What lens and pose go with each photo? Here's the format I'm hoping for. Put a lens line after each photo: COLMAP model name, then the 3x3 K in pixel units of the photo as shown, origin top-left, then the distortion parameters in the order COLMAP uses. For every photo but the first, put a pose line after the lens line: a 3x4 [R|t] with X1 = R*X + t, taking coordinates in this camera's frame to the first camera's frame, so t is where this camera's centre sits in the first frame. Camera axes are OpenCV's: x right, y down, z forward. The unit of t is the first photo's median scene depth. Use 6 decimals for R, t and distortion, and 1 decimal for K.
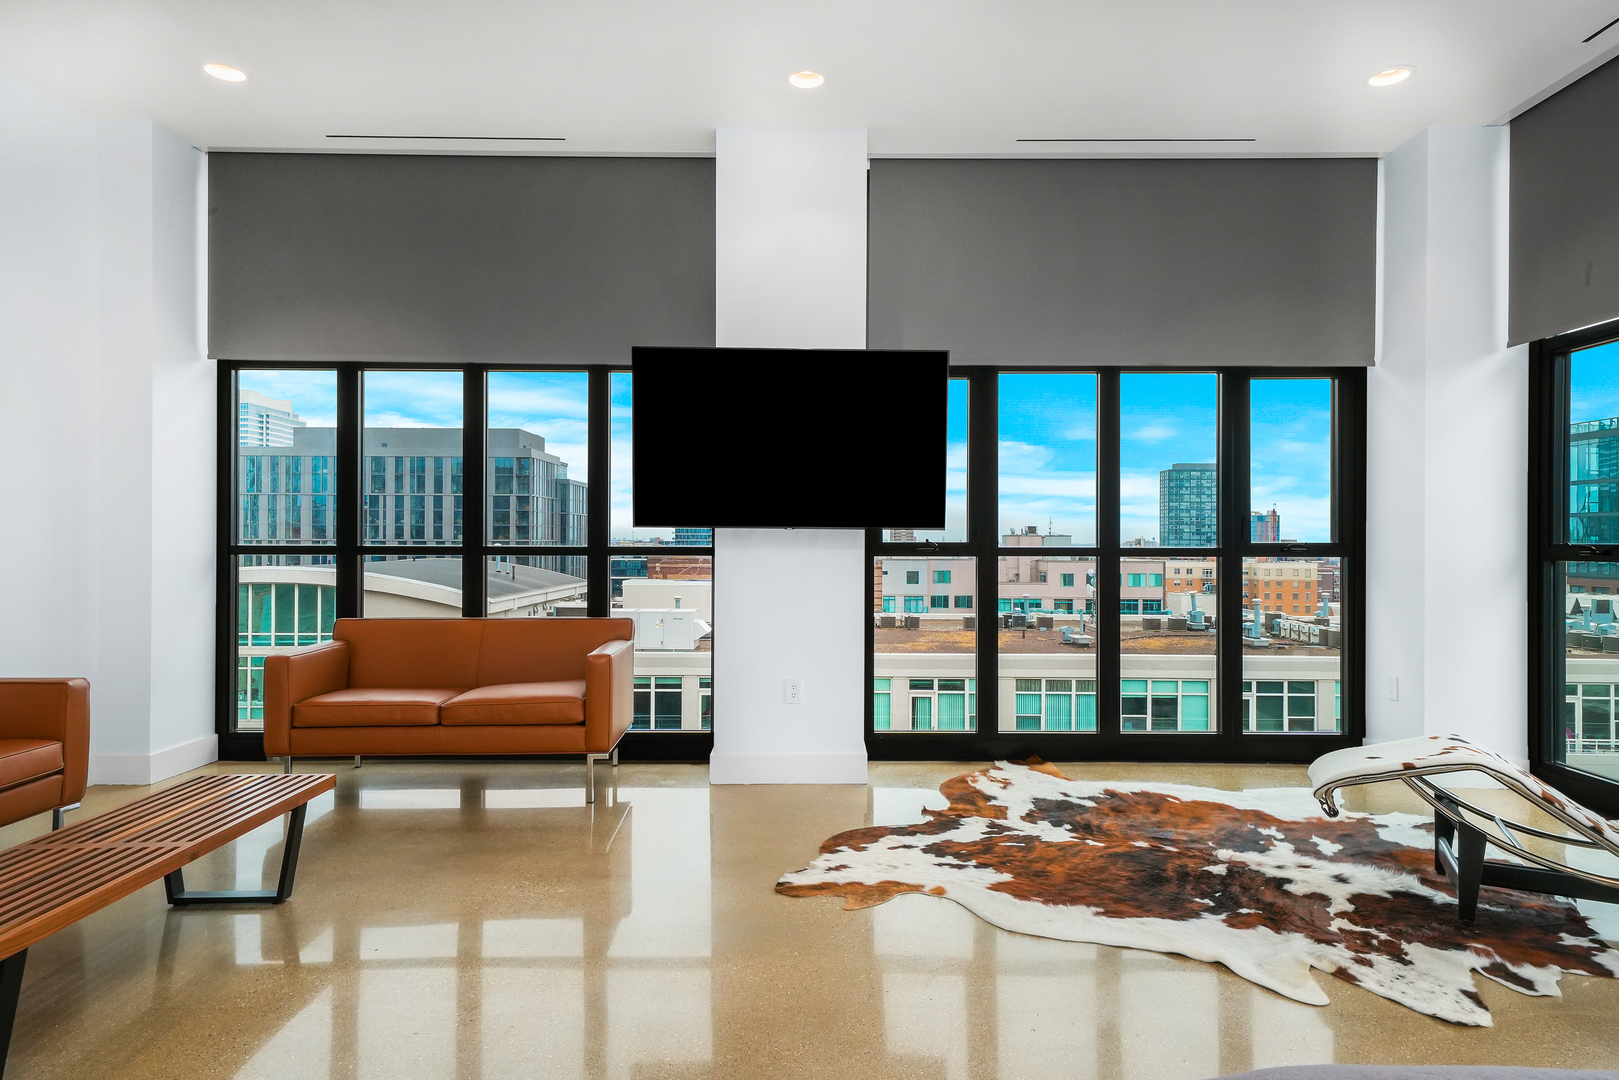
lens RADIAL K [[952.1, 0, 809.5], [0, 952.1, 540.0], [0, 0, 1]] dist [0.030155, 0.000119]
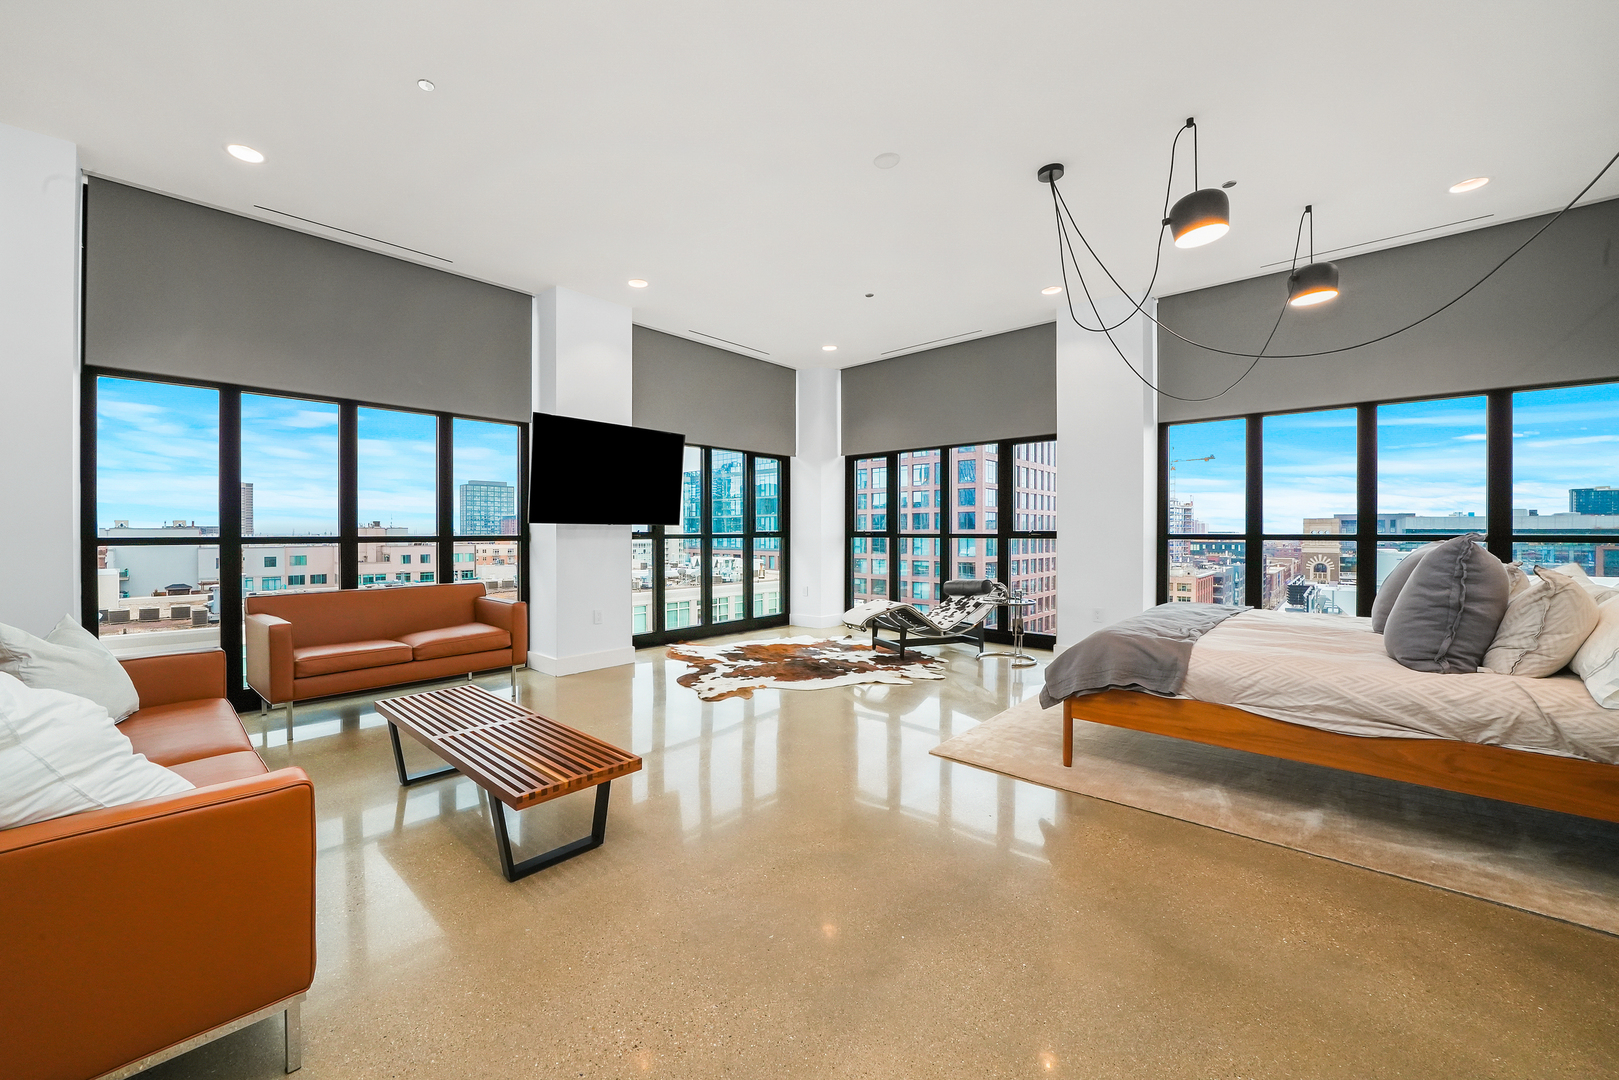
lens RADIAL K [[623.2, 0, 738.8], [0, 623.2, 544.3], [0, 0, 1]] dist [-0.000926, -0.000032]
pose [[0.711494, -0.017064, 0.702485, -0.577256], [0.001946, 0.999749, 0.022314, -0.000133], [-0.702689, -0.014509, 0.711349, 0.001561]]
